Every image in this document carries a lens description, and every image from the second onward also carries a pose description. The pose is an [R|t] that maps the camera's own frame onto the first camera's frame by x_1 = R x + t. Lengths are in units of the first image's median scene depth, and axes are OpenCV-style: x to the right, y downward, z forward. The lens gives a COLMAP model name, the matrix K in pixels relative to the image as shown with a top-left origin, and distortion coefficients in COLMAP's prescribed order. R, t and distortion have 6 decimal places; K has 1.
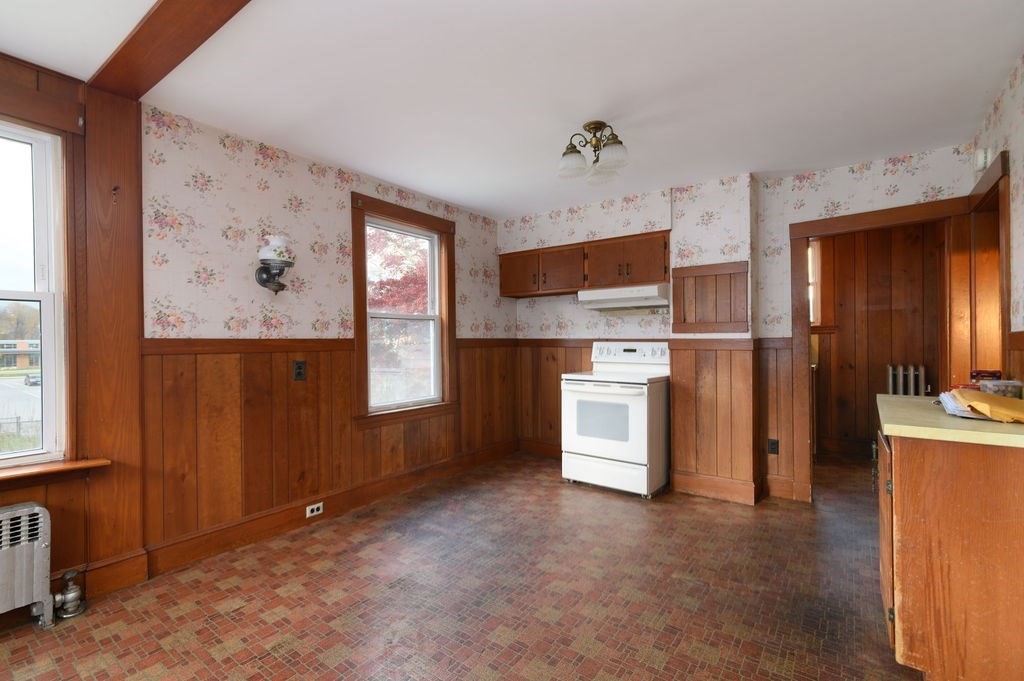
lens RADIAL K [[460.4, 0, 511.4], [0, 460.4, 342.9], [0, 0, 1]] dist [0.015952, -0.000394]
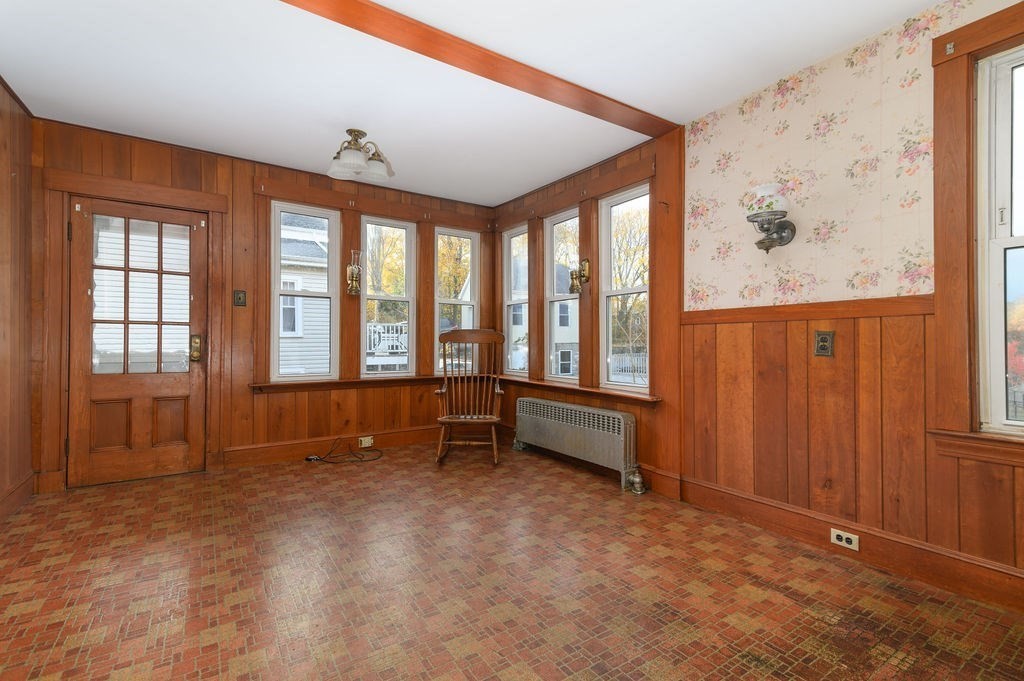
lens RADIAL K [[460.4, 0, 510.1], [0, 460.4, 340.2], [0, 0, 1]] dist [0.015952, -0.000394]
pose [[-0.344057, 0.006057, -0.938929, 0.489757], [0.006571, 0.999970, 0.004043, 0.053427], [0.938926, -0.004779, -0.344086, 0.875033]]
